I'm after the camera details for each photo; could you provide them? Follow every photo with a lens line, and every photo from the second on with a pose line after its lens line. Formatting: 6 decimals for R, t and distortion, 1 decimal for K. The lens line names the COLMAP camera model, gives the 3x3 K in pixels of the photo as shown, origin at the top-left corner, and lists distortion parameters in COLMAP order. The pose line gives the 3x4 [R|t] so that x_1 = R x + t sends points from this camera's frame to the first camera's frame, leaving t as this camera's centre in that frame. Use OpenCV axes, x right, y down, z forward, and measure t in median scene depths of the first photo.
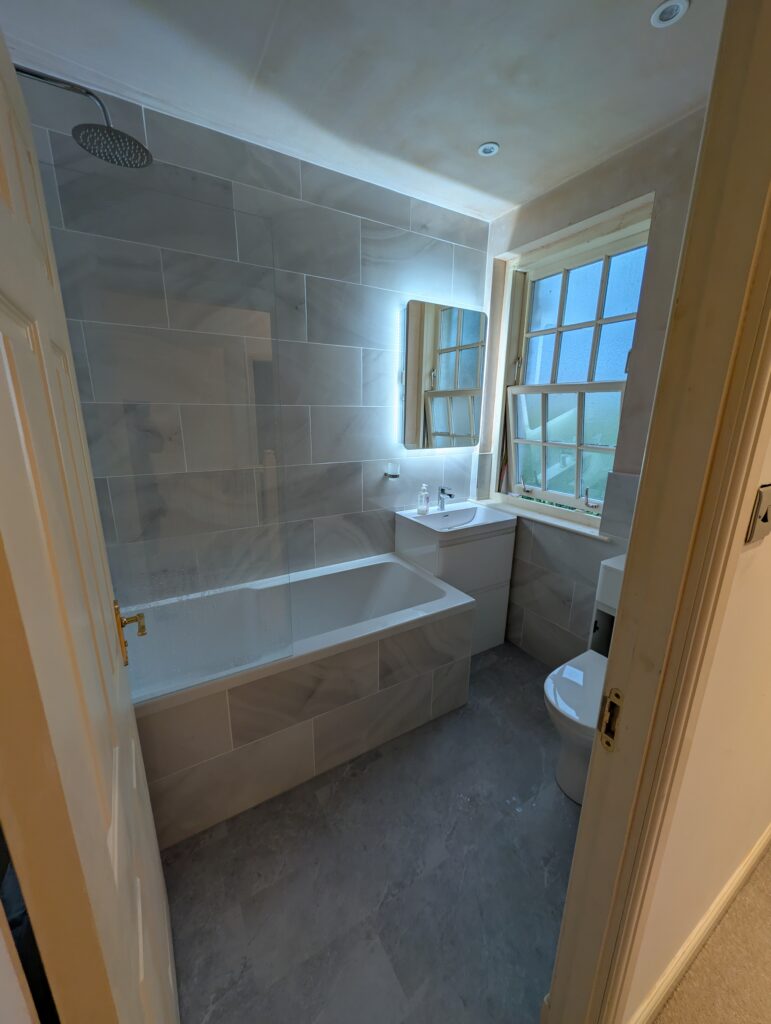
lens RADIAL K [[386.5, 0, 385.9], [0, 386.5, 511.5], [0, 0, 1]] dist [-0.000124, -0.000119]
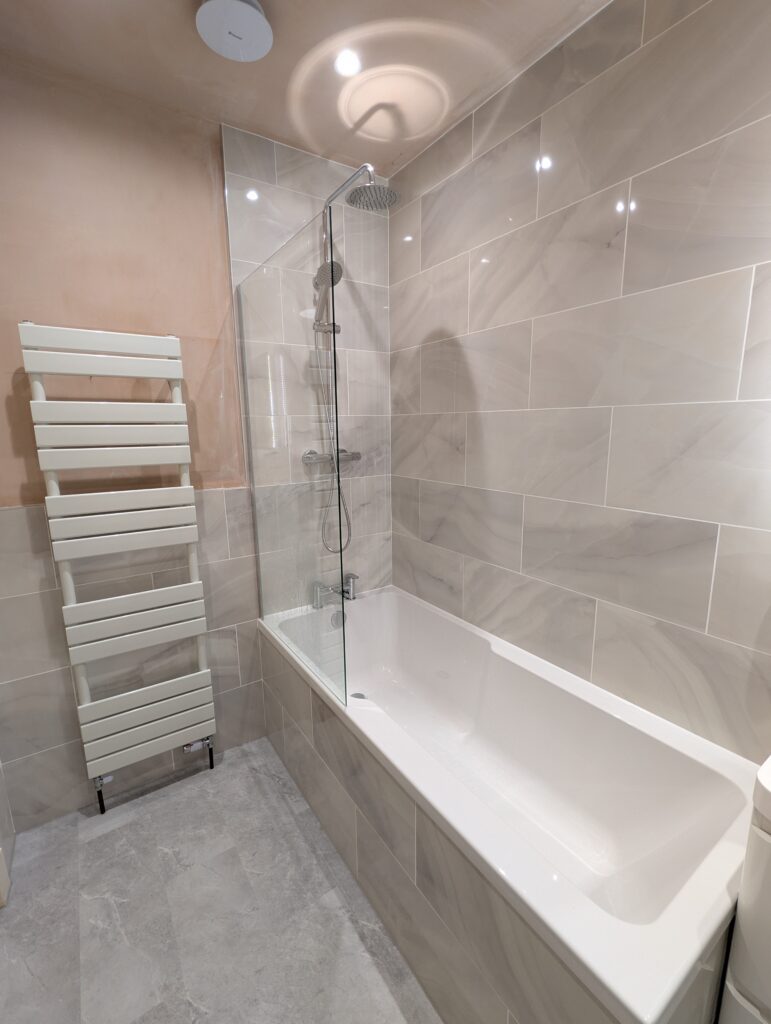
lens RADIAL K [[446.7, 0, 384.4], [0, 446.7, 508.7], [0, 0, 1]] dist [0.000311, -0.000260]
pose [[0.063174, 0.180414, -0.981560, 0.433430], [-0.243687, 0.956543, 0.160132, -0.143769], [0.967794, 0.229077, 0.104393, 0.602267]]
